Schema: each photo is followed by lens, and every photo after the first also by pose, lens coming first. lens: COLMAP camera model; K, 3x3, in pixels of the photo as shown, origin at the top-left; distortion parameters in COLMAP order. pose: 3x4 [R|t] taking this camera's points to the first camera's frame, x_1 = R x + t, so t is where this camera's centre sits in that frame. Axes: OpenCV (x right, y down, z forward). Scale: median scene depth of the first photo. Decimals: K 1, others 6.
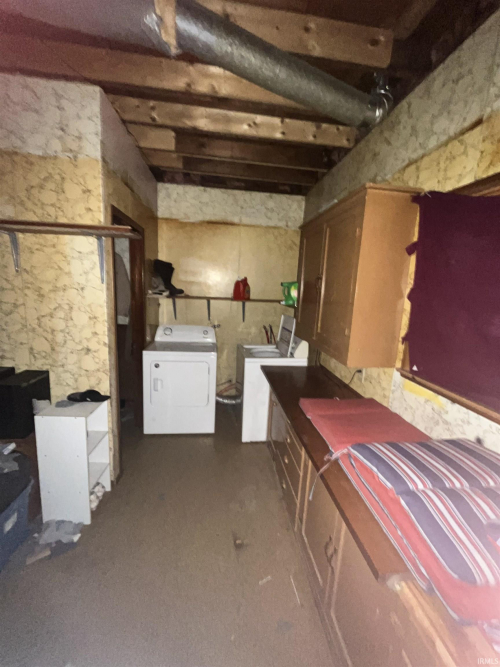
lens RADIAL K [[270.7, 0, 250.6], [0, 270.7, 332.0], [0, 0, 1]] dist [-0.003426, -0.000477]
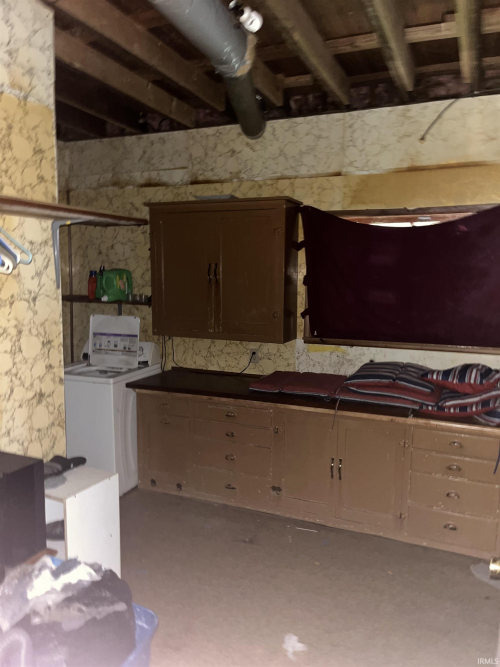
lens RADIAL K [[510.1, 0, 250.9], [0, 510.1, 334.8], [0, 0, 1]] dist [0.012034, -0.008961]
pose [[0.505541, -0.149637, 0.849728, -1.522020], [0.161662, 0.983832, 0.077072, -0.096379], [-0.847522, 0.098405, 0.521558, -0.050222]]
